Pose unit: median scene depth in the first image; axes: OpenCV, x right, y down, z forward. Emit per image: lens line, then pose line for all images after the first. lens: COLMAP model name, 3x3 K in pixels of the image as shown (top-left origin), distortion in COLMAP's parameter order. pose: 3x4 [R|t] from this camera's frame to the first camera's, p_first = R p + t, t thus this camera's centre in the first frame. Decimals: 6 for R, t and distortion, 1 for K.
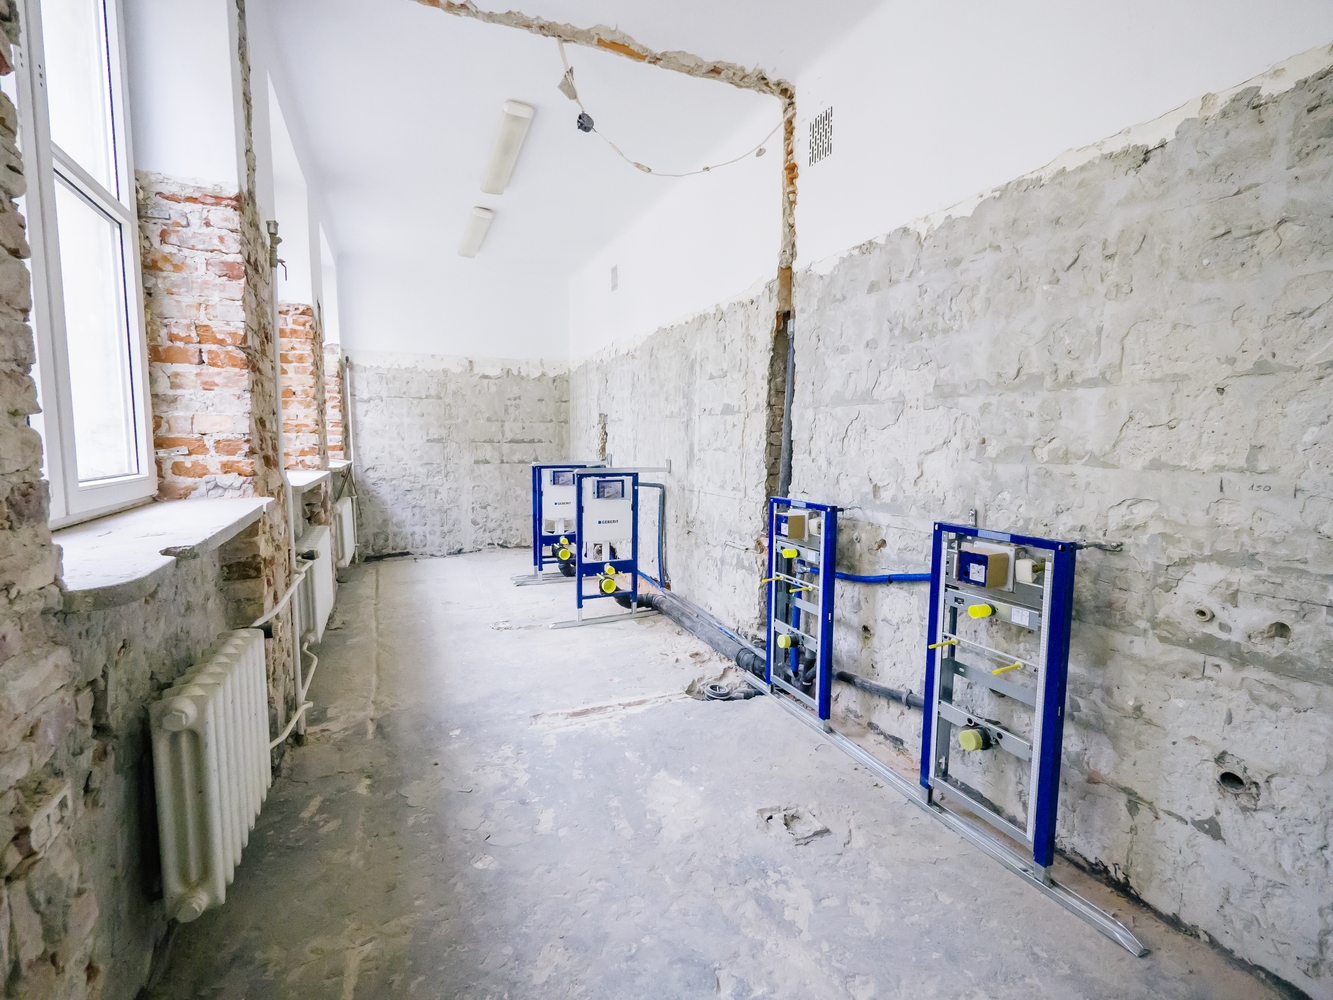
lens RADIAL K [[536.6, 0, 663.3], [0, 536.6, 494.9], [0, 0, 1]] dist [-0.000233, -0.000001]
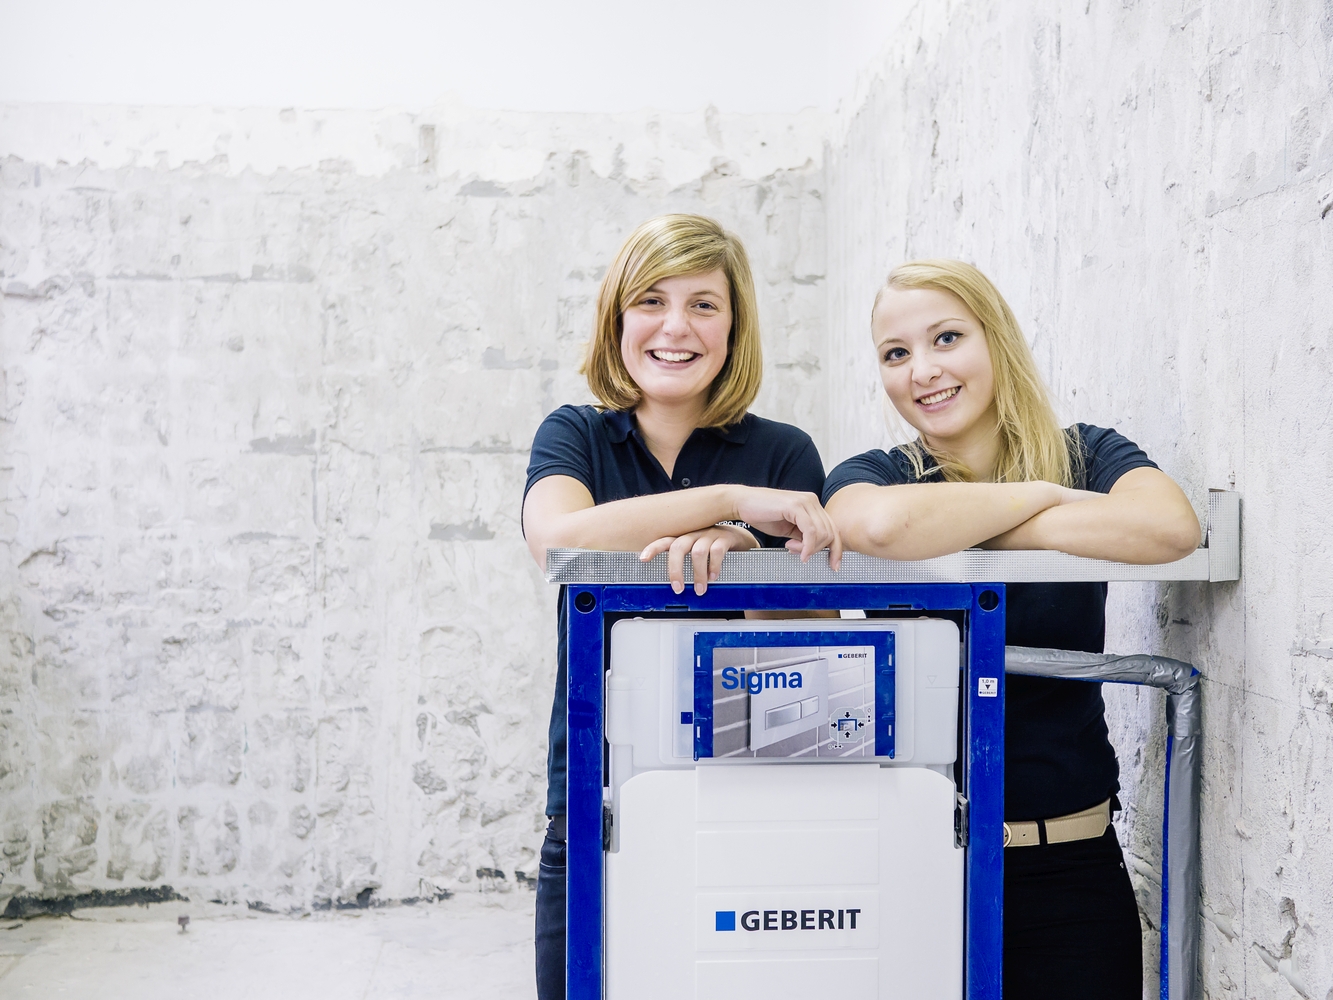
lens RADIAL K [[1704.2, 0, 668.5], [0, 1704.2, 494.3], [0, 0, 1]] dist [0.037298, 0.000000]
pose [[0.941310, -0.002318, -0.337535, 0.014454], [-0.028724, 0.995799, -0.086943, -0.013925], [0.336319, 0.091536, 0.937289, 0.314152]]
